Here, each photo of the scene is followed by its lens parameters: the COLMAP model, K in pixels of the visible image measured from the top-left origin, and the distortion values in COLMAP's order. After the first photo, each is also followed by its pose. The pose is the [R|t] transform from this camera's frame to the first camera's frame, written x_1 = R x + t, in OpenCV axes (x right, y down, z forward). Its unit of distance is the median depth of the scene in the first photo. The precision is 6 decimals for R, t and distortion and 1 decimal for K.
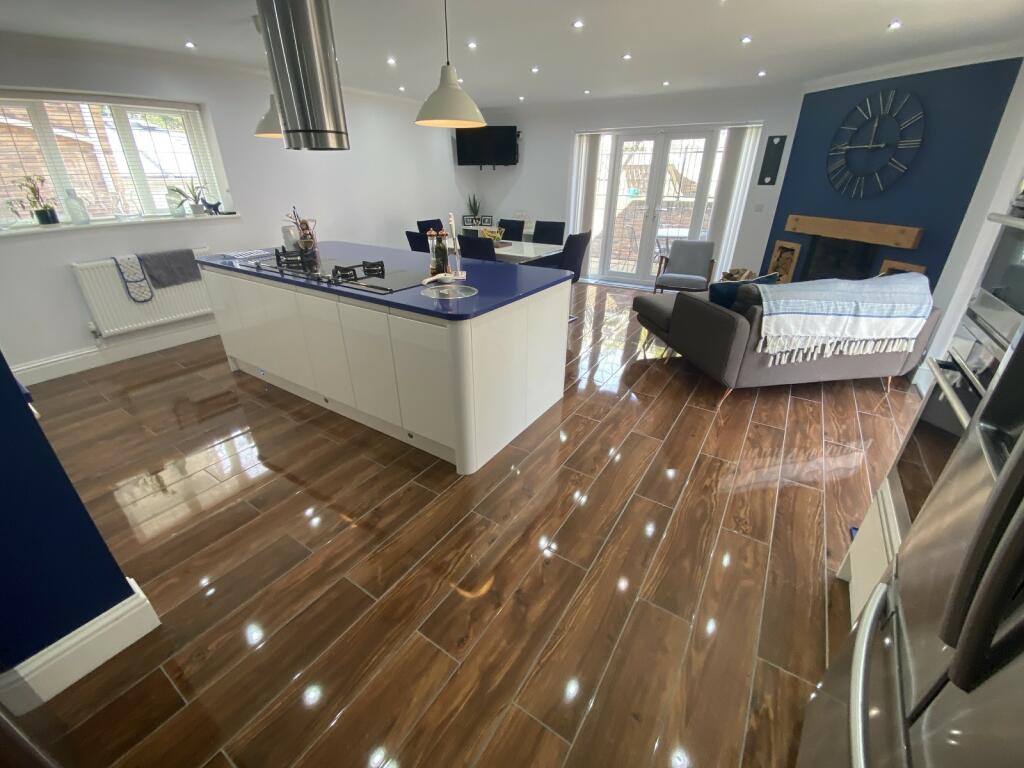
lens RADIAL K [[419.5, 0, 512.0], [0, 419.5, 384.0], [0, 0, 1]] dist [0.000163, -0.011679]
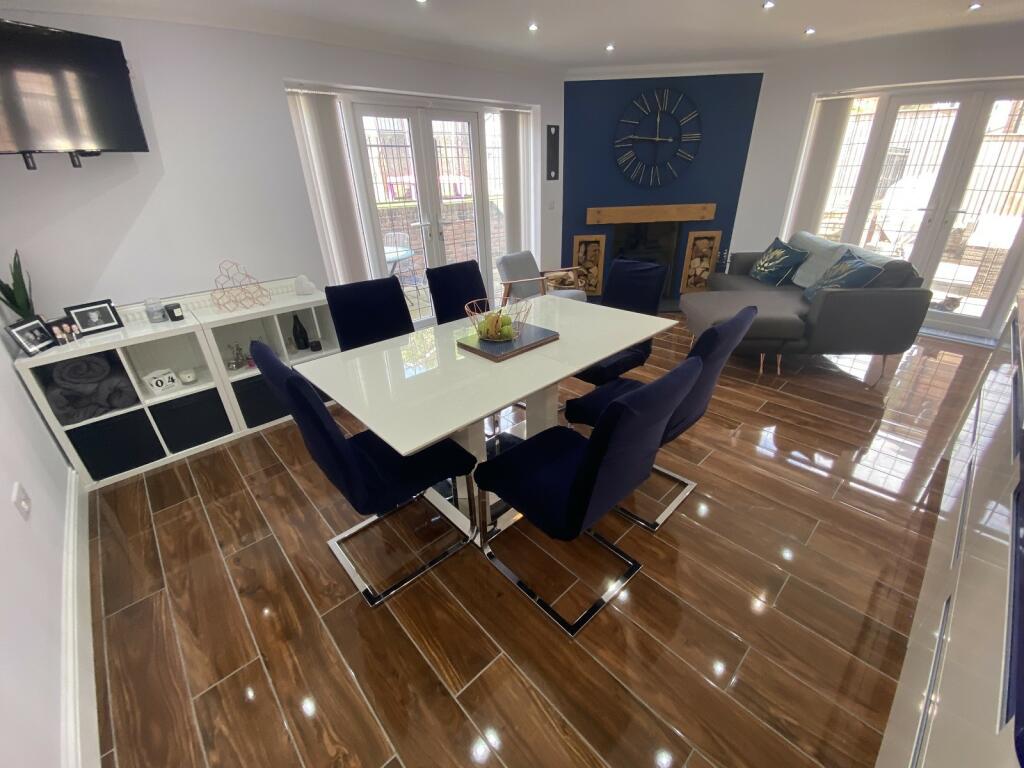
lens RADIAL K [[419.5, 0, 512.0], [0, 419.5, 384.0], [0, 0, 1]] dist [0.000163, -0.011679]
pose [[0.228049, -0.435502, 0.870822, -0.423256], [0.454401, 0.838618, 0.300399, -0.432962], [-0.861112, 0.327197, 0.389139, 0.898137]]
